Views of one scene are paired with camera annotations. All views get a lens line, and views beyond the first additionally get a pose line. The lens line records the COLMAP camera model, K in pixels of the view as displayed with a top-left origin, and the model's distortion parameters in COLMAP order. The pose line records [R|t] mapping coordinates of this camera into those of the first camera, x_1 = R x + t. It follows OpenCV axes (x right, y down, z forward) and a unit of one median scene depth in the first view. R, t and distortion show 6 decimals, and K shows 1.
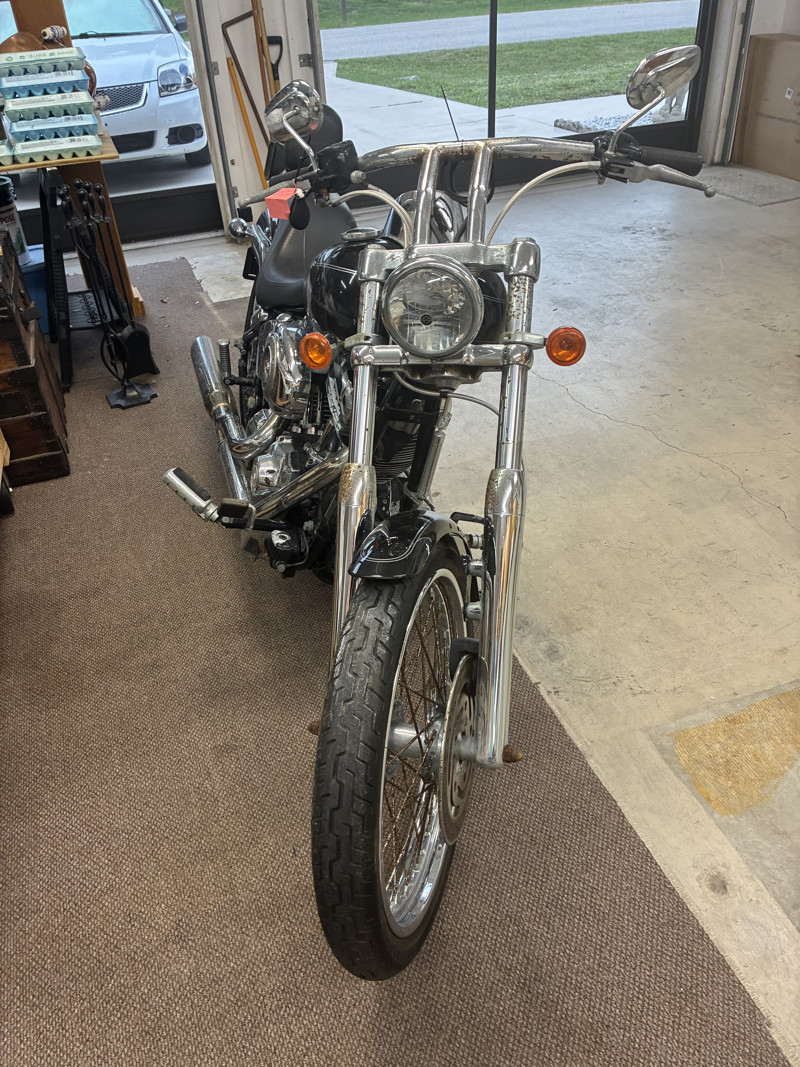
lens RADIAL K [[803.2, 0, 398.5], [0, 803.2, 520.2], [0, 0, 1]] dist [0.072325, -0.110994]
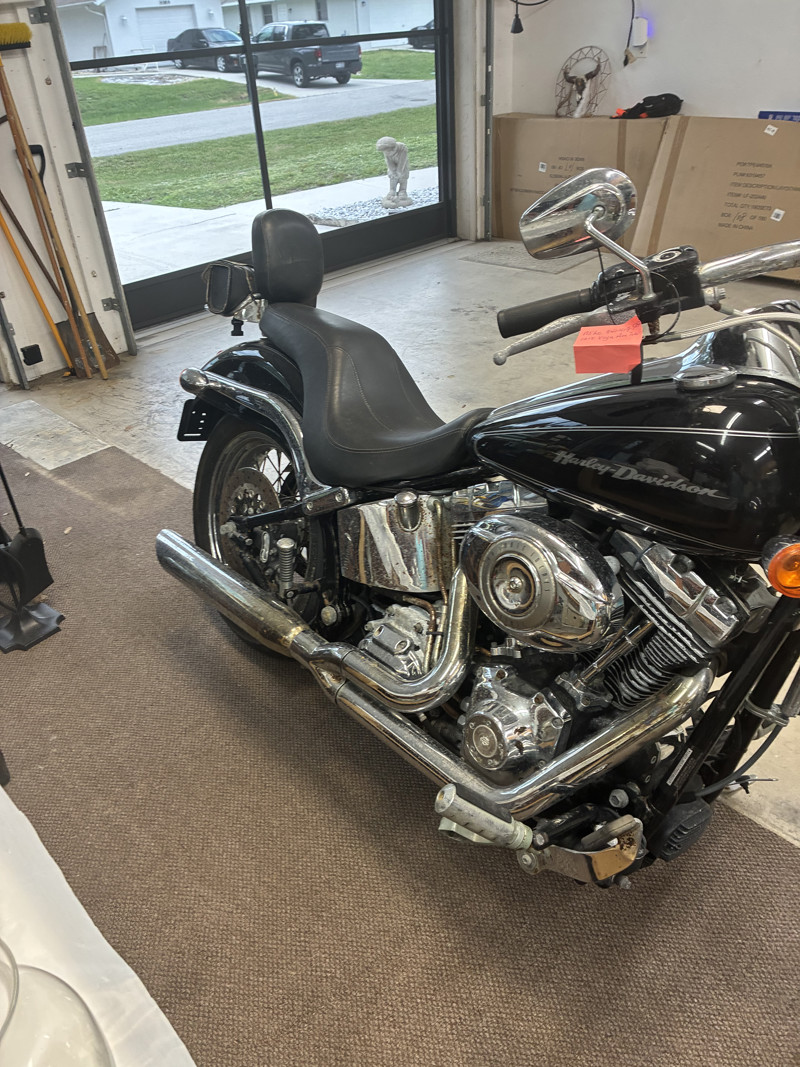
lens RADIAL K [[803.2, 0, 398.5], [0, 803.2, 520.2], [0, 0, 1]] dist [0.072325, -0.110994]
pose [[0.914018, -0.218505, 0.341799, -0.145901], [0.250873, 0.966570, -0.052961, -0.071778], [-0.318800, 0.134156, 0.938280, 0.126177]]
